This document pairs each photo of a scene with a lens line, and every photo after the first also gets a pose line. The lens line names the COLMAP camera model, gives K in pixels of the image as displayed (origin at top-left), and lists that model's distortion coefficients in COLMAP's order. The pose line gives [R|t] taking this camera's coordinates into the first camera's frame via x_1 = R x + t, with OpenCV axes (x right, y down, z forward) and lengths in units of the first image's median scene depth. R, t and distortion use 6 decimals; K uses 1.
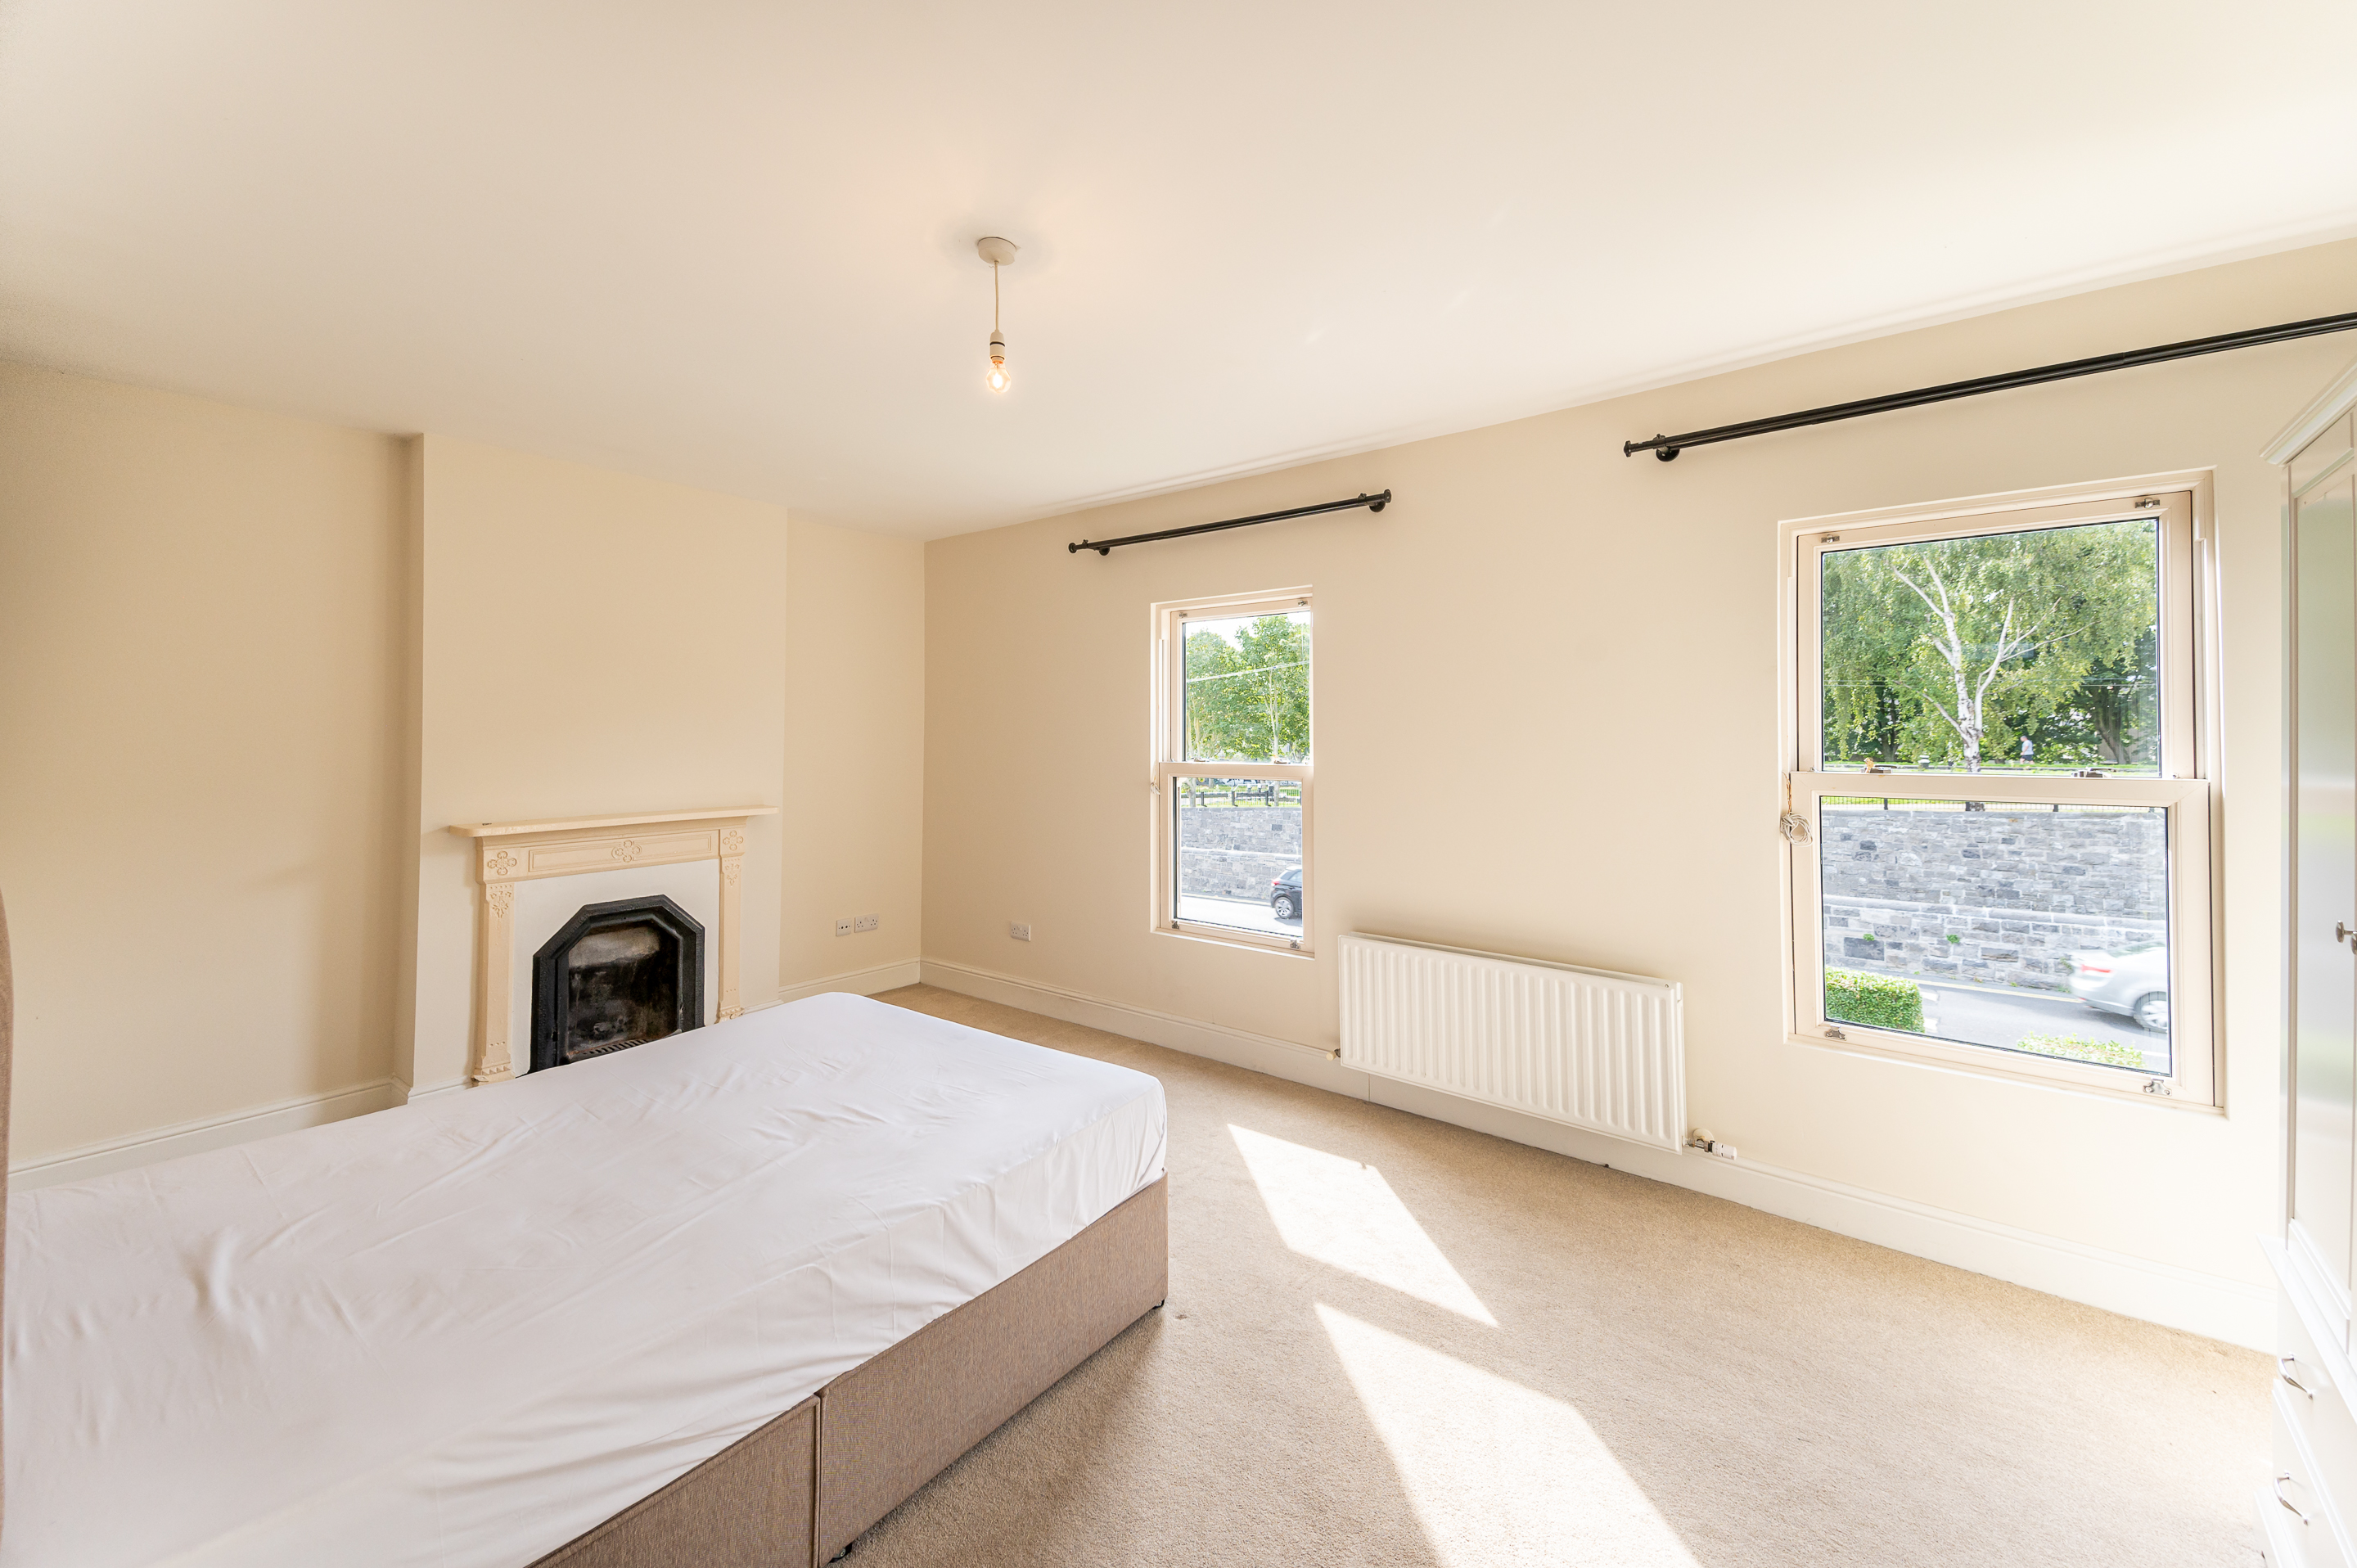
lens RADIAL K [[900.9, 0, 1220.6], [0, 900.9, 746.5], [0, 0, 1]] dist [0.079422, -0.031203]
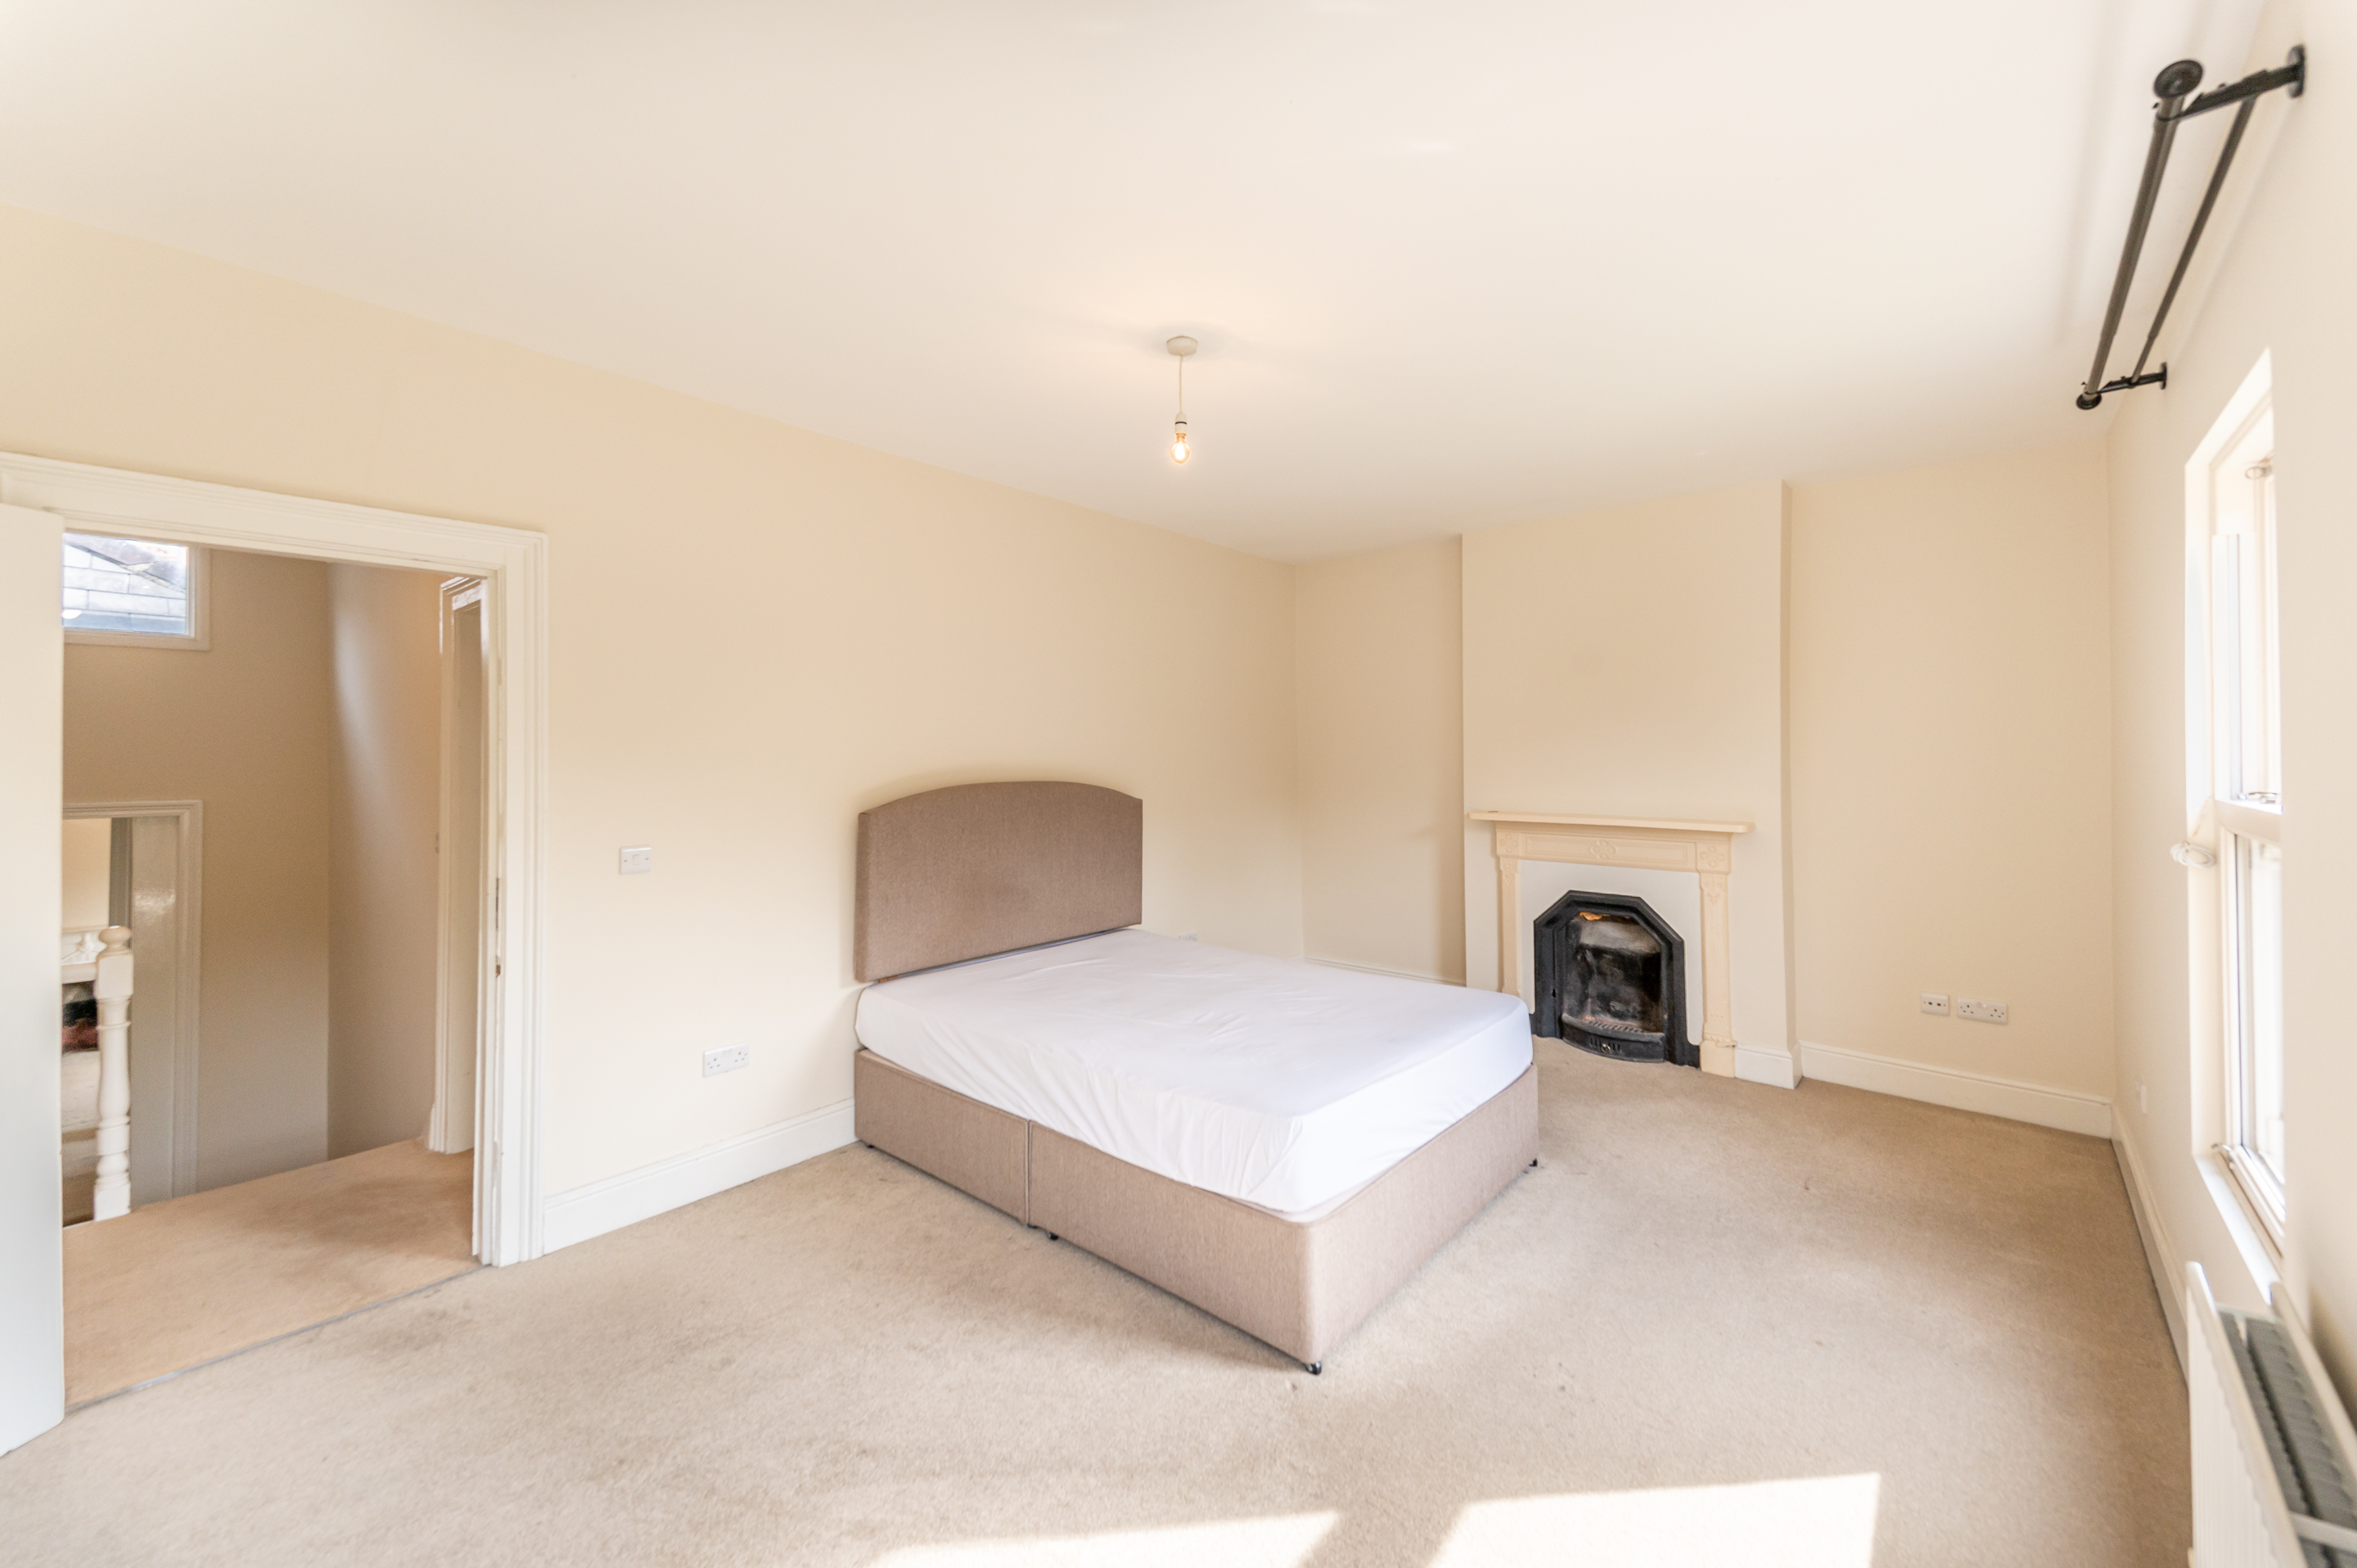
lens RADIAL K [[934.0, 0, 1176.9], [0, 934.0, 767.1], [0, 0, 1]] dist [0.072786, -0.035821]
pose [[-0.057768, 0.019872, -0.998132, 0.585111], [-0.014727, 0.999676, 0.020755, -0.003350], [0.998221, 0.015899, -0.057456, 0.617116]]
